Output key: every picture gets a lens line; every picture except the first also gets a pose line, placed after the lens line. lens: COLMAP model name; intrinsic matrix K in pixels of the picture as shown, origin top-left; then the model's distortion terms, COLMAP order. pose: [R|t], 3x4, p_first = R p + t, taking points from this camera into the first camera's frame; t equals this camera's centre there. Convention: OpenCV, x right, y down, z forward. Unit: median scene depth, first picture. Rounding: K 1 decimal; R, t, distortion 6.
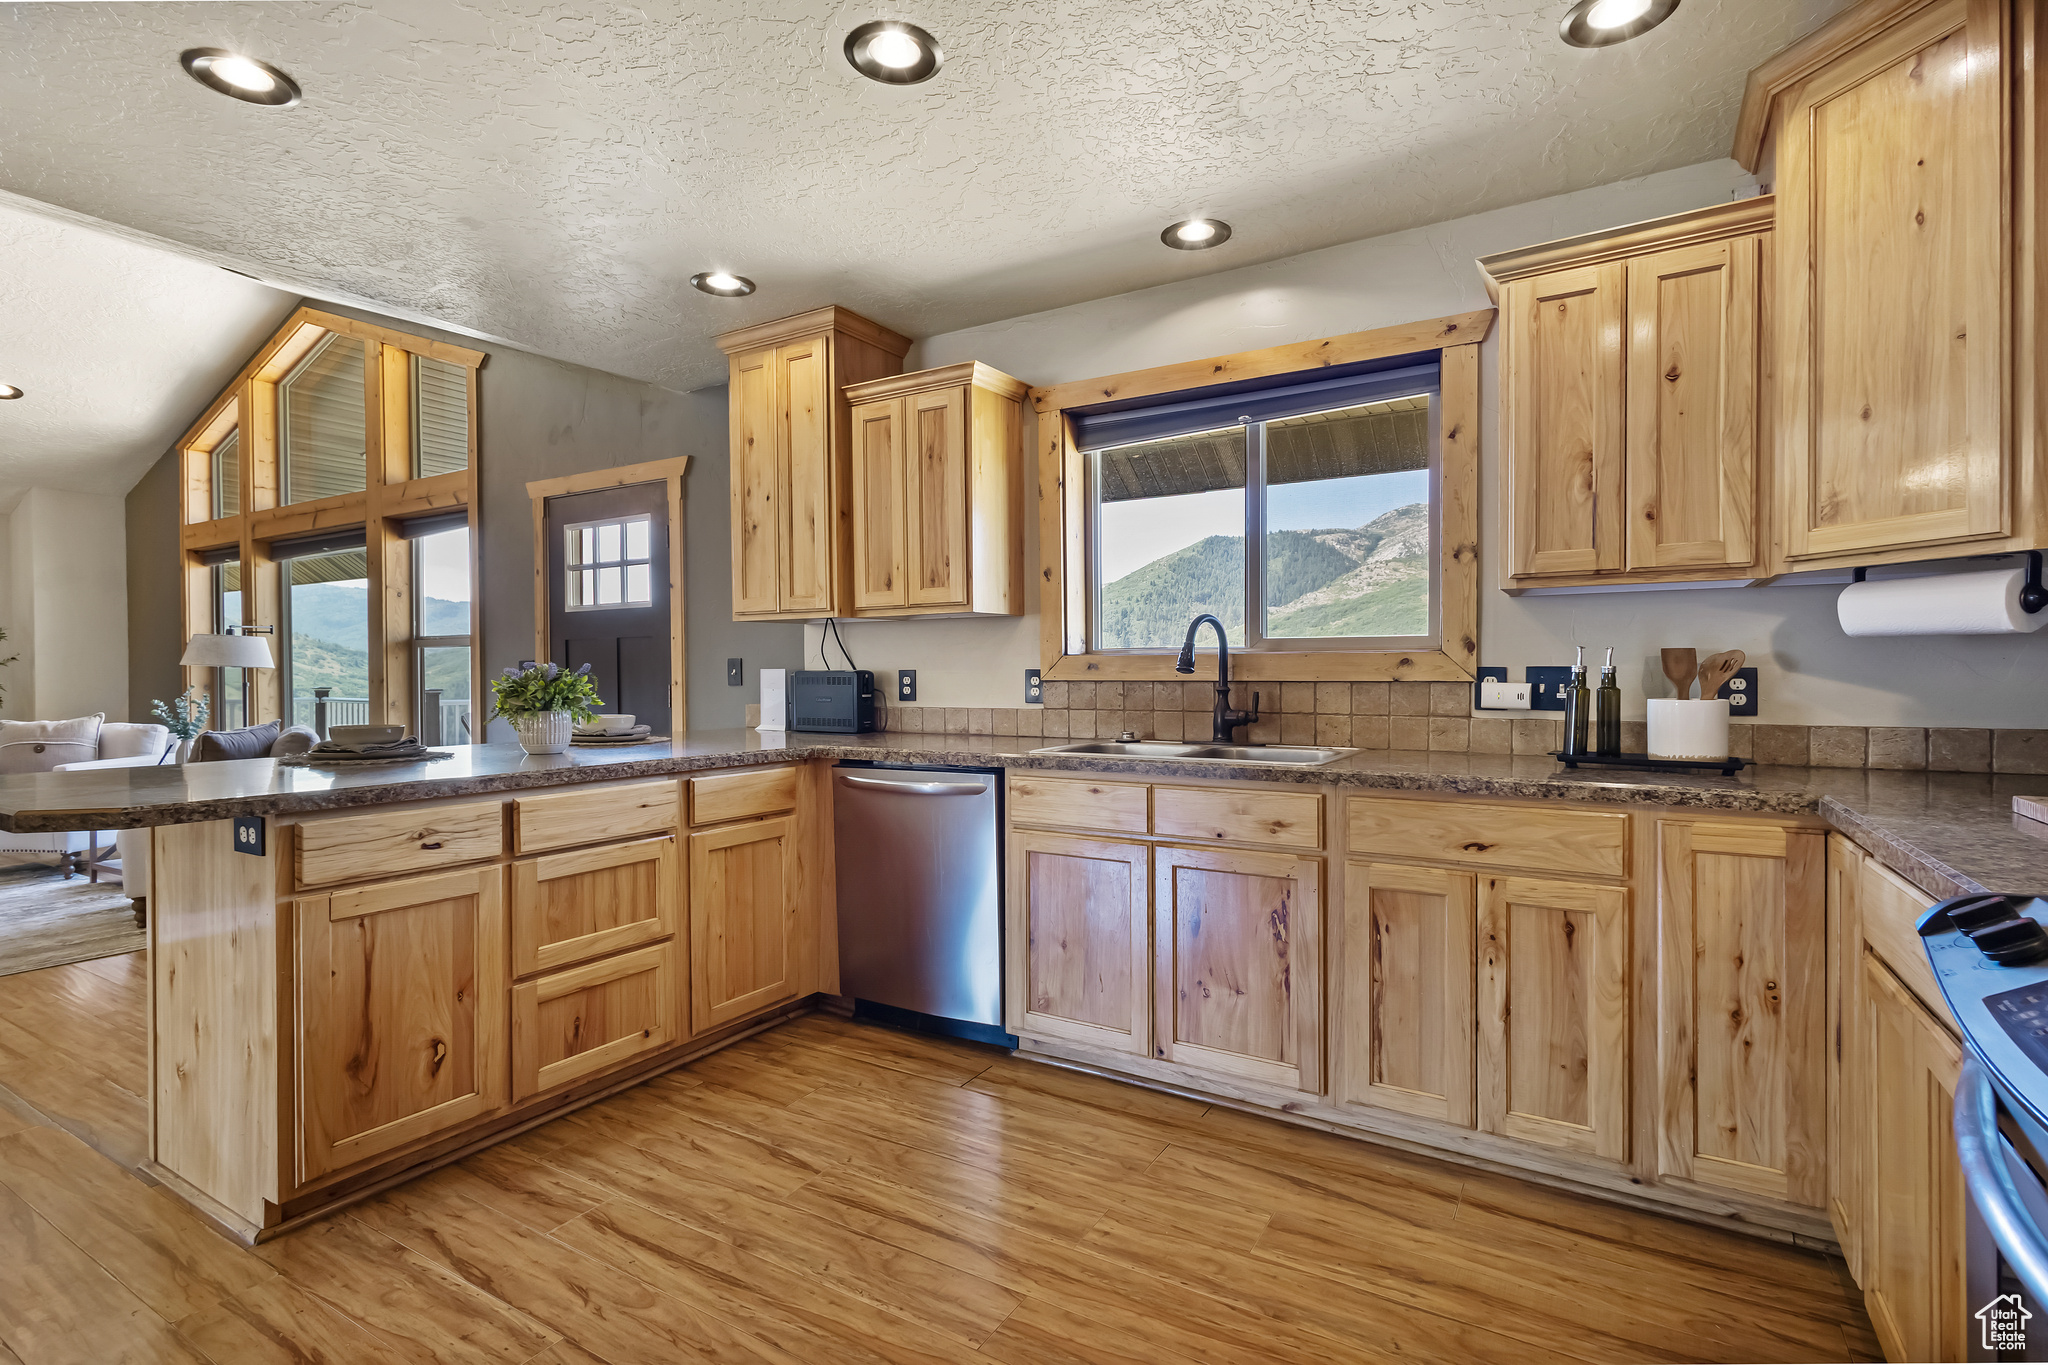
lens RADIAL K [[950.8, 0, 1032.5], [0, 950.8, 675.1], [0, 0, 1]] dist [0.002717, -0.000585]
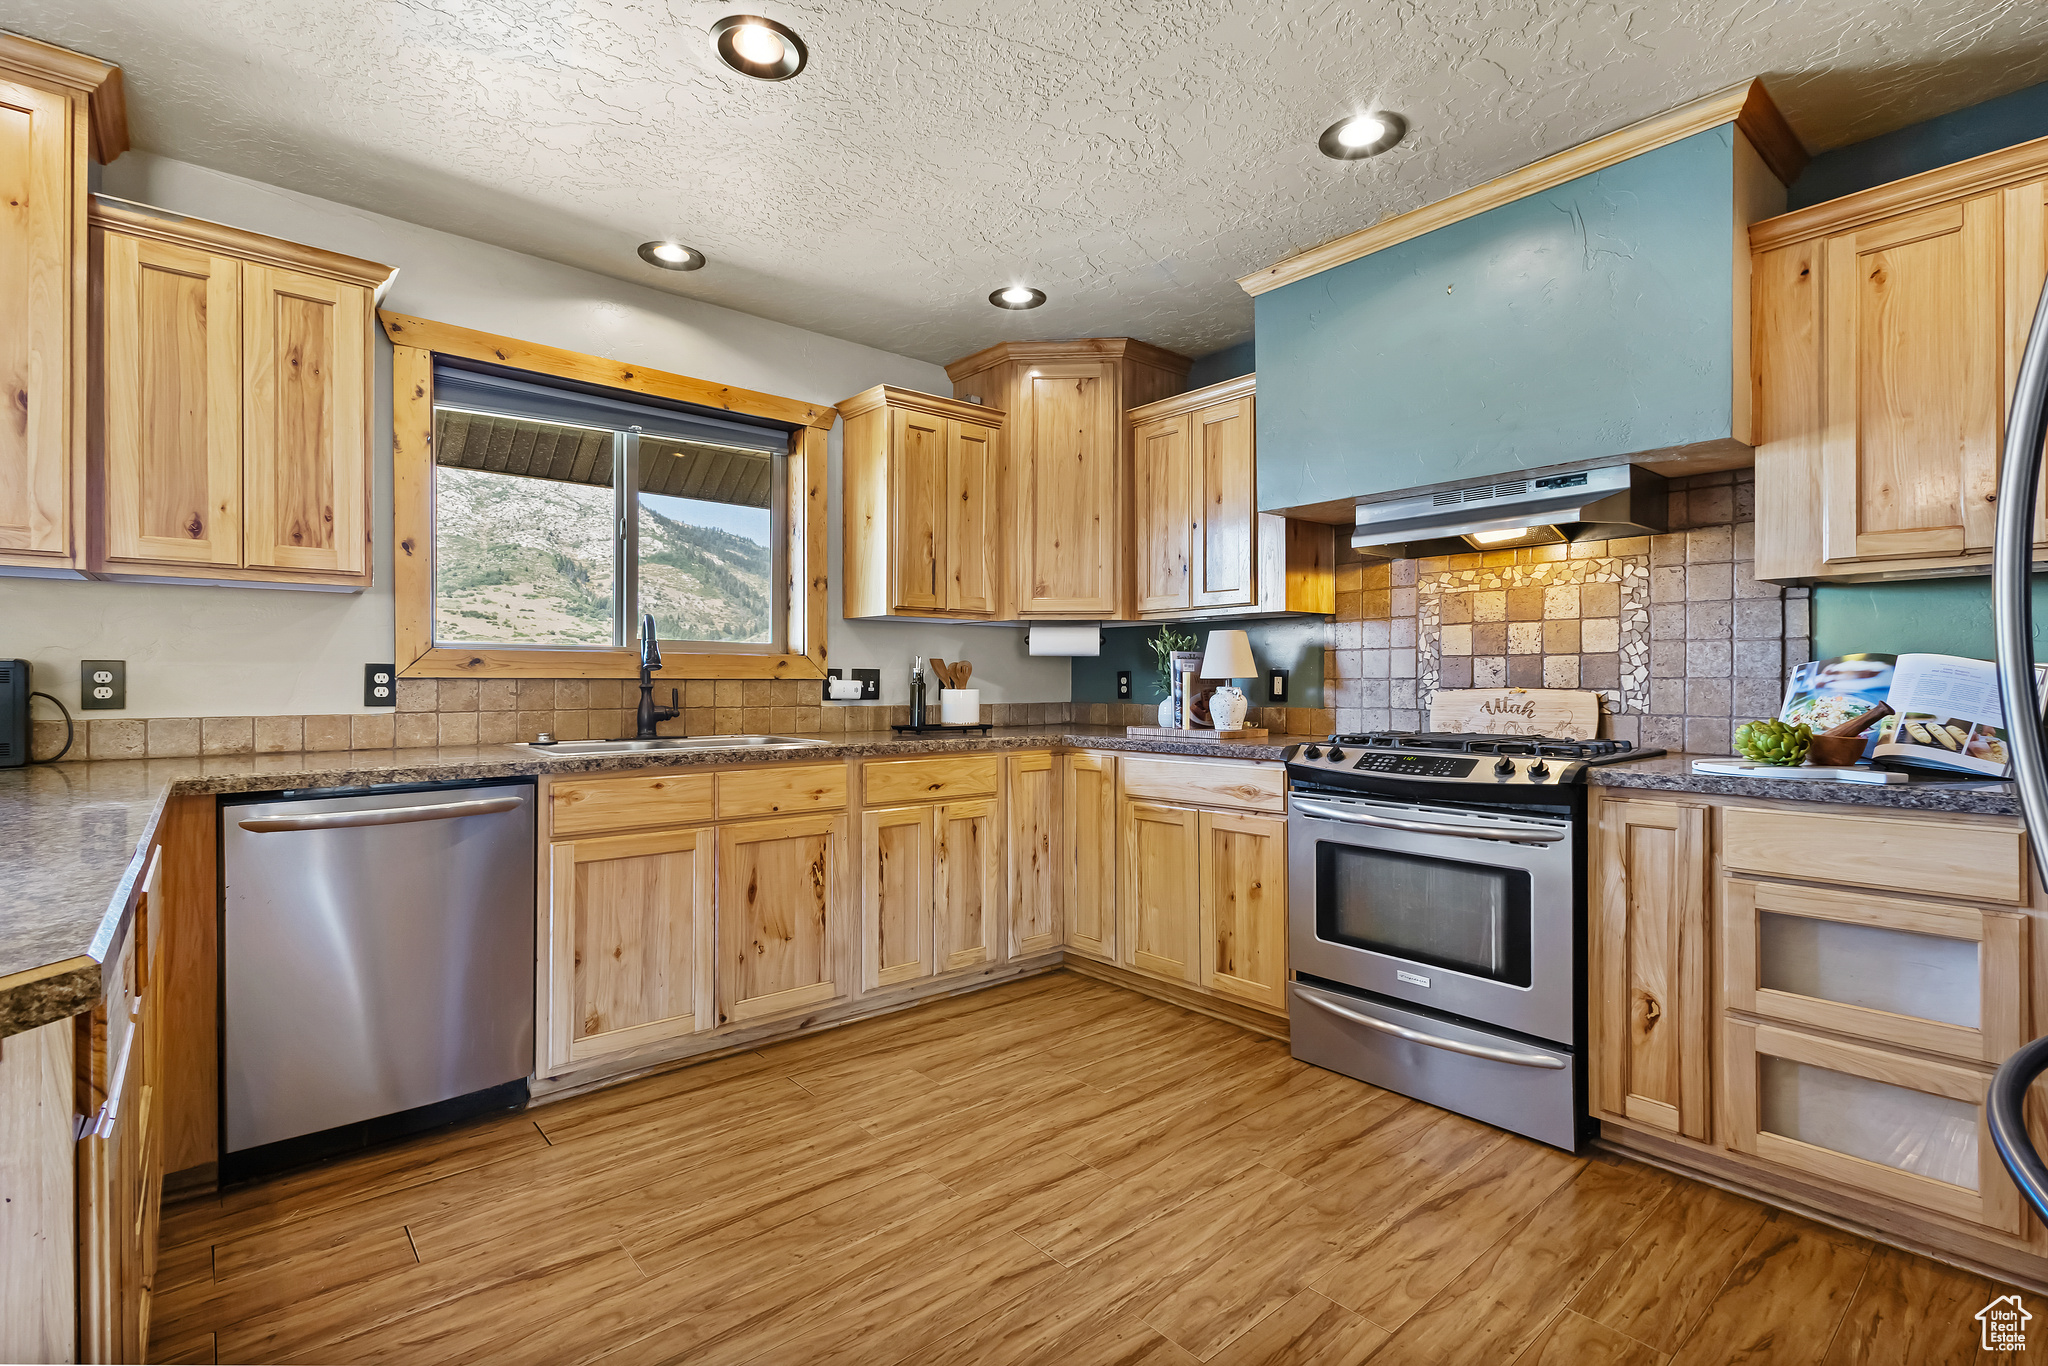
lens RADIAL K [[950.8, 0, 1032.5], [0, 950.8, 675.6], [0, 0, 1]] dist [0.002717, -0.000585]
pose [[0.312253, 0.010036, 0.949946, -0.727645], [0.000338, 0.999943, -0.010675, 0.015705], [-0.949999, 0.003654, 0.312232, 0.299951]]
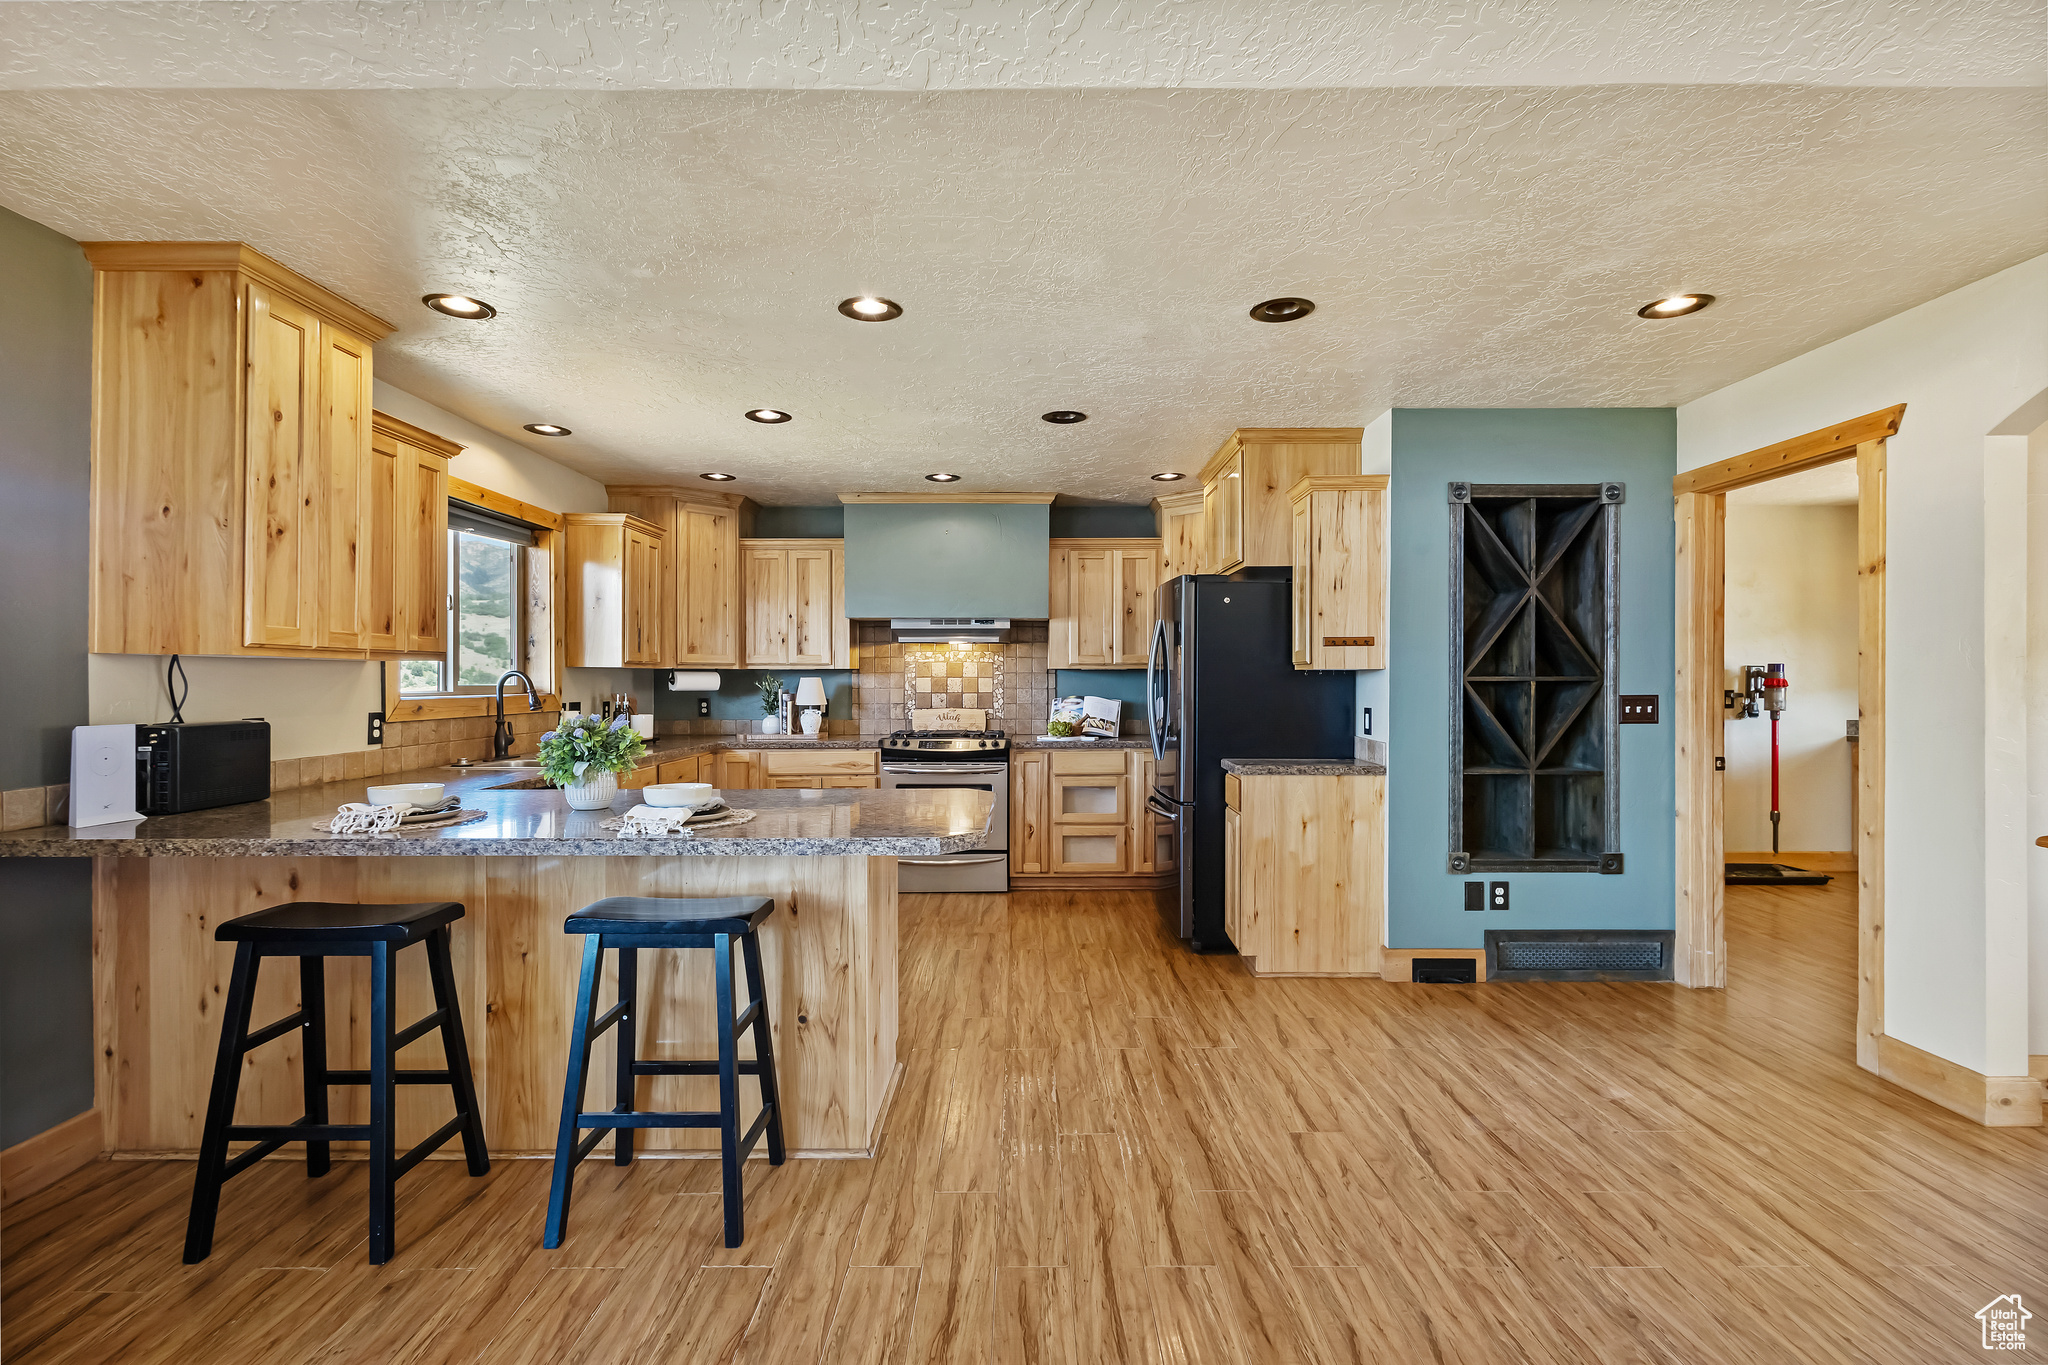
lens RADIAL K [[898.7, 0, 1024.0], [0, 898.7, 682.5], [0, 0, 1]] dist [0.000551, -0.000103]
pose [[-0.512875, 0.000875, 0.858463, -1.547017], [0.002997, 0.999995, 0.000771, -0.047506], [-0.858458, 0.002968, -0.512875, 1.120590]]
